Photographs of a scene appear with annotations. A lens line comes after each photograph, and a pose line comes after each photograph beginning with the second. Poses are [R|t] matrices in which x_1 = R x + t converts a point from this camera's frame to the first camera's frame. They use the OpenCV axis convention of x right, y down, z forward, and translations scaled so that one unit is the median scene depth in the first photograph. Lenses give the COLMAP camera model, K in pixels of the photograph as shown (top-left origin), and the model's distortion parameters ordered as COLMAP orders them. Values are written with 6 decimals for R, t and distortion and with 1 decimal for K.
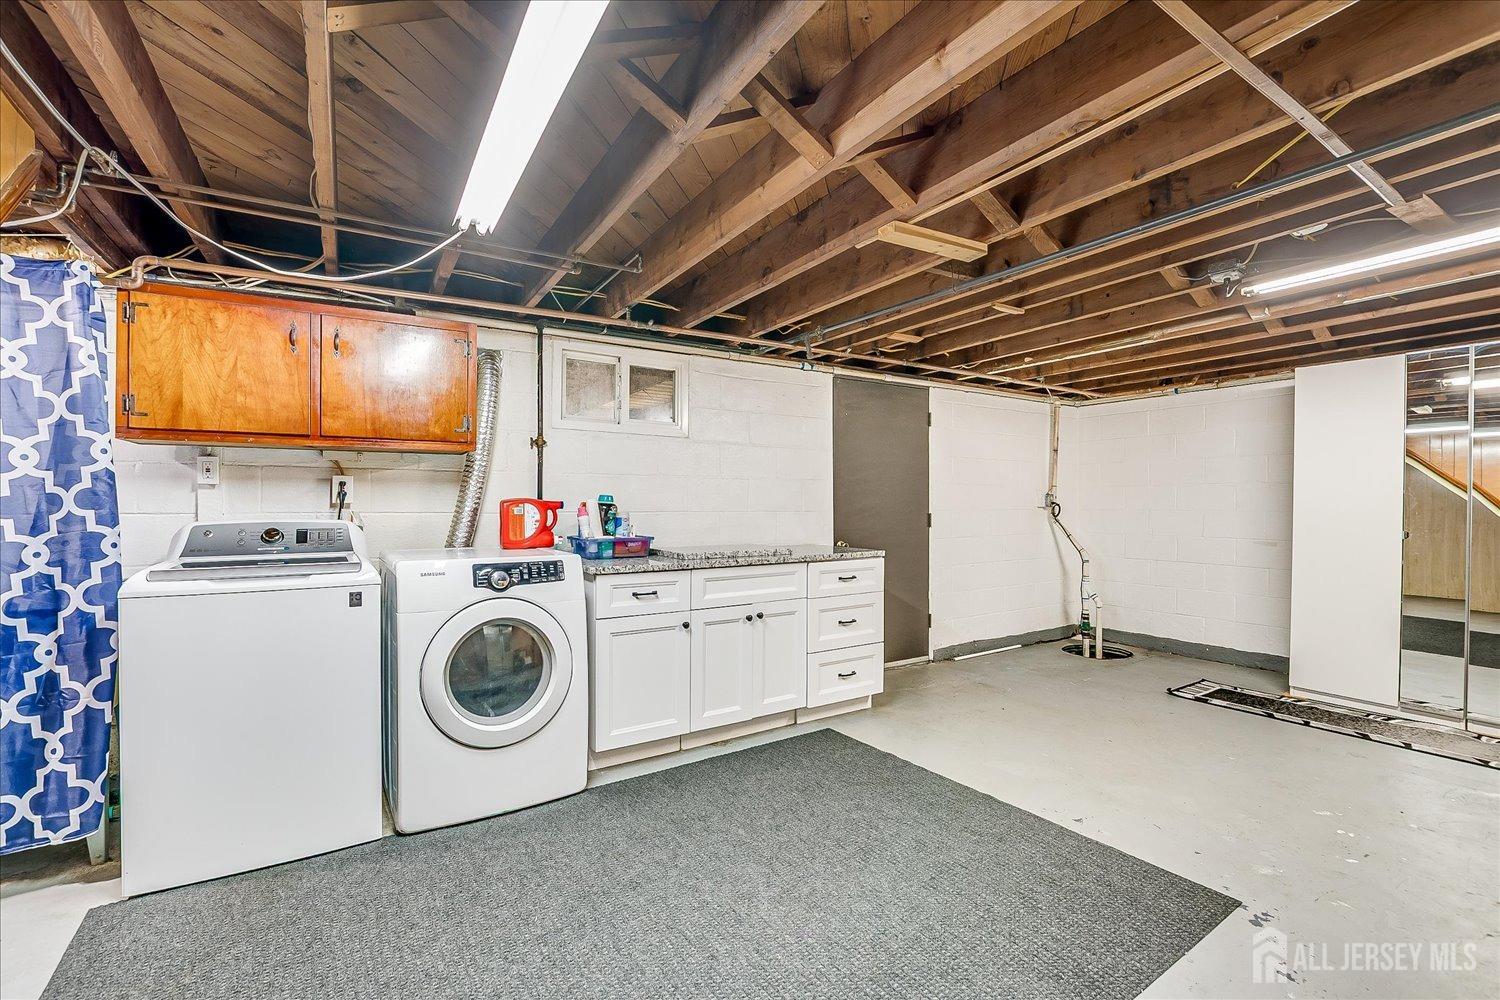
lens RADIAL K [[654.5, 0, 742.9], [0, 654.5, 504.0], [0, 0, 1]] dist [-0.028642, 0.005927]
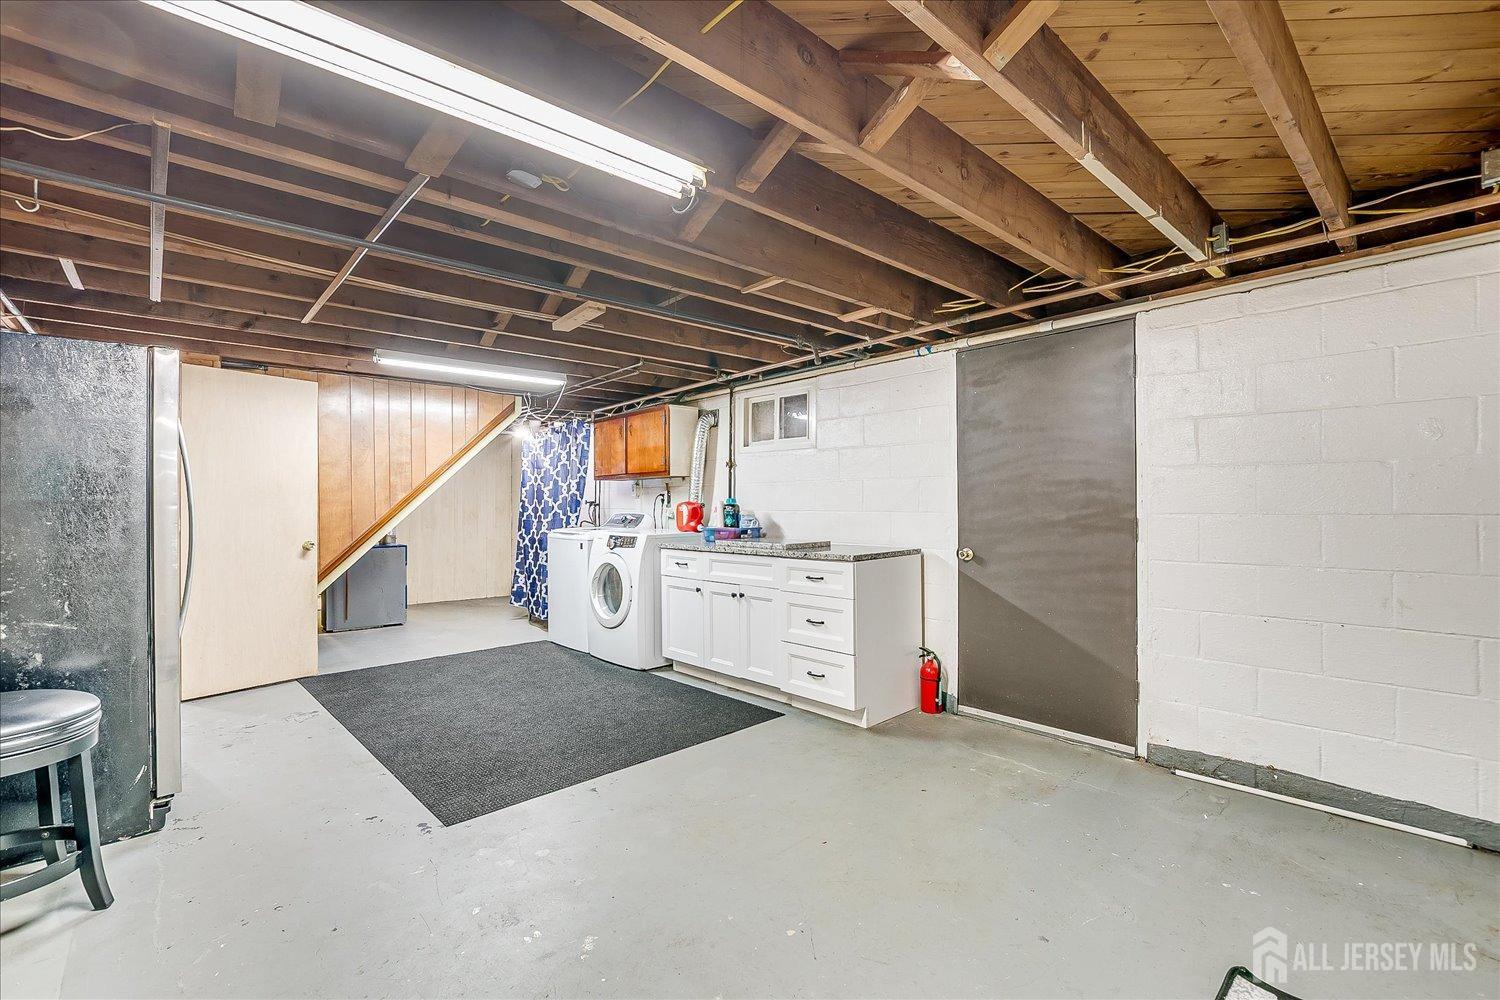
lens RADIAL K [[654.5, 0, 742.9], [0, 654.5, 504.0], [0, 0, 1]] dist [-0.028642, 0.005927]
pose [[0.176296, -0.001081, -0.984337, 1.136954], [0.002646, 0.999996, -0.000625, 0.000003], [0.984334, -0.002494, 0.176299, 0.722815]]
